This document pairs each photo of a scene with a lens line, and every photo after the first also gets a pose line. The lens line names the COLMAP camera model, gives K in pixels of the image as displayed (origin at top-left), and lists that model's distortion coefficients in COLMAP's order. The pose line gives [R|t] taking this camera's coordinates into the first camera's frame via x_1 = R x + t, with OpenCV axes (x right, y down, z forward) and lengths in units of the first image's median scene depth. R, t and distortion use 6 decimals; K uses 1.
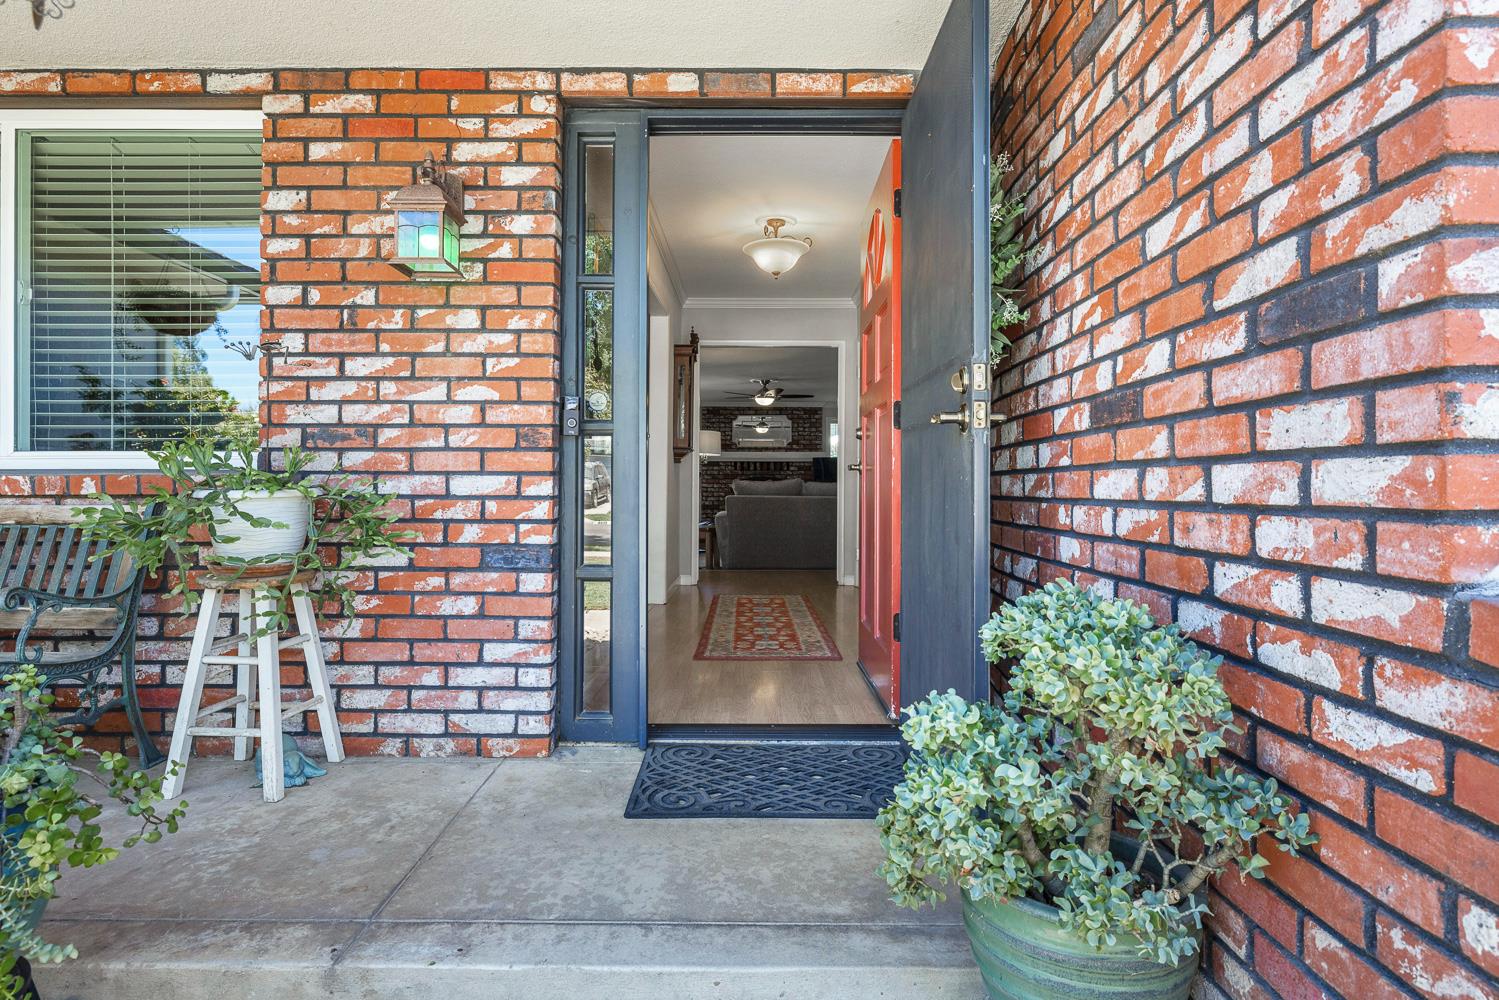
lens RADIAL K [[826.4, 0, 752.4], [0, 826.4, 491.2], [0, 0, 1]] dist [0.000063, 0.000075]
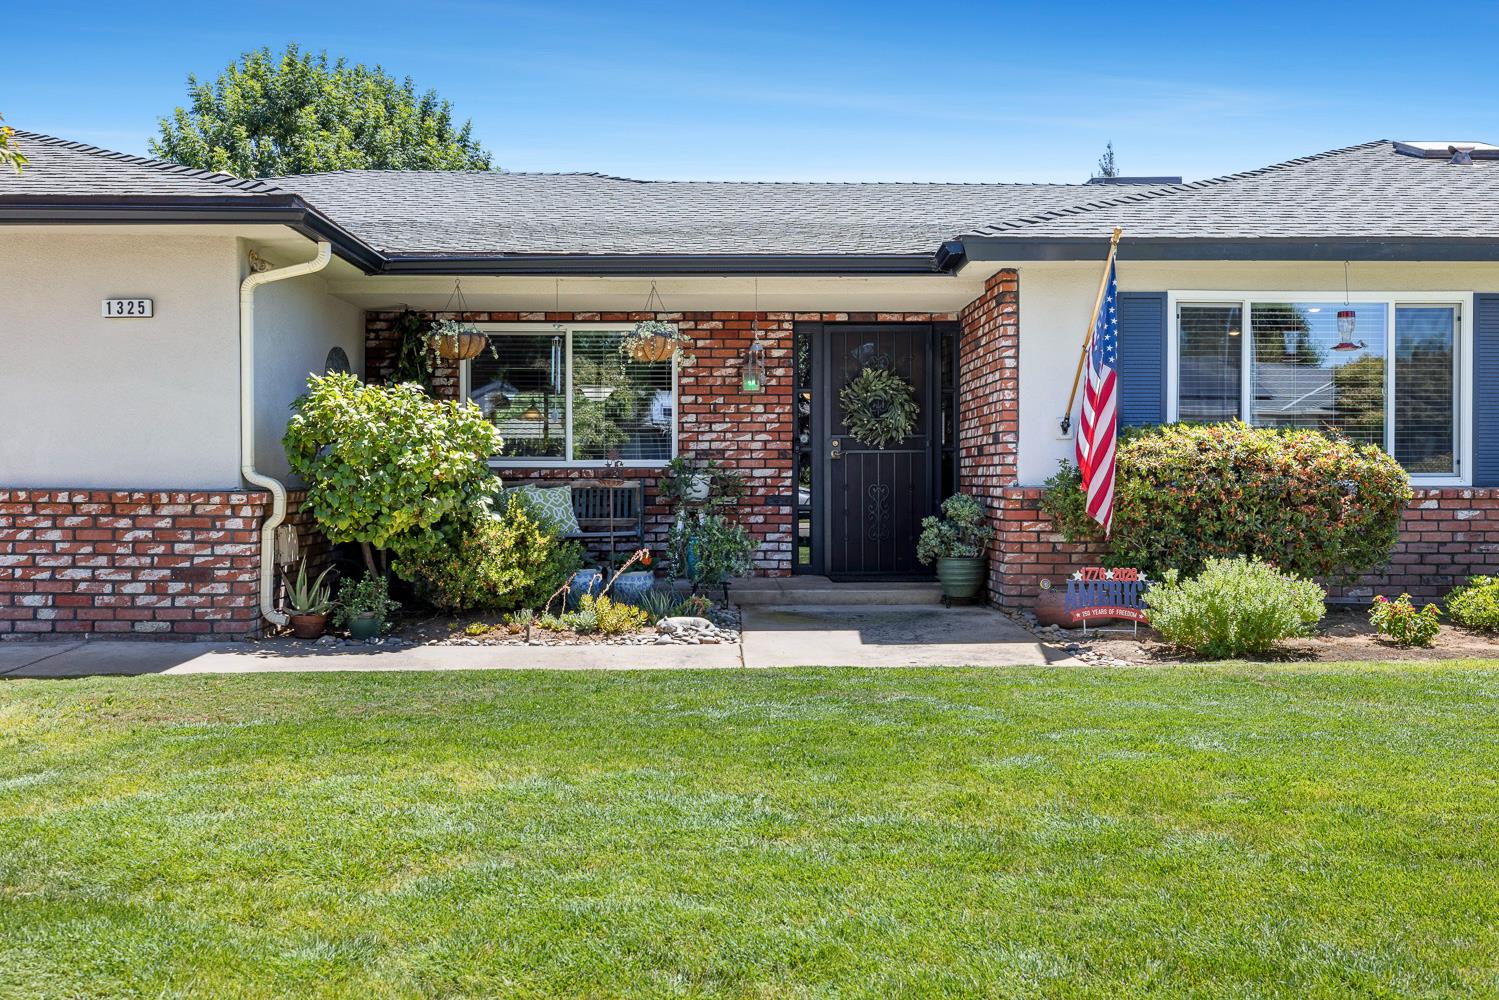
lens RADIAL K [[1373.7, 0, 747.1], [0, 1373.7, 501.5], [0, 0, 1]] dist [0.004740, 0.000000]
pose [[0.999685, -0.004882, 0.024615, -0.489865], [0.004633, 0.999938, 0.010155, 0.038790], [-0.024663, -0.010037, 0.999645, -3.306928]]
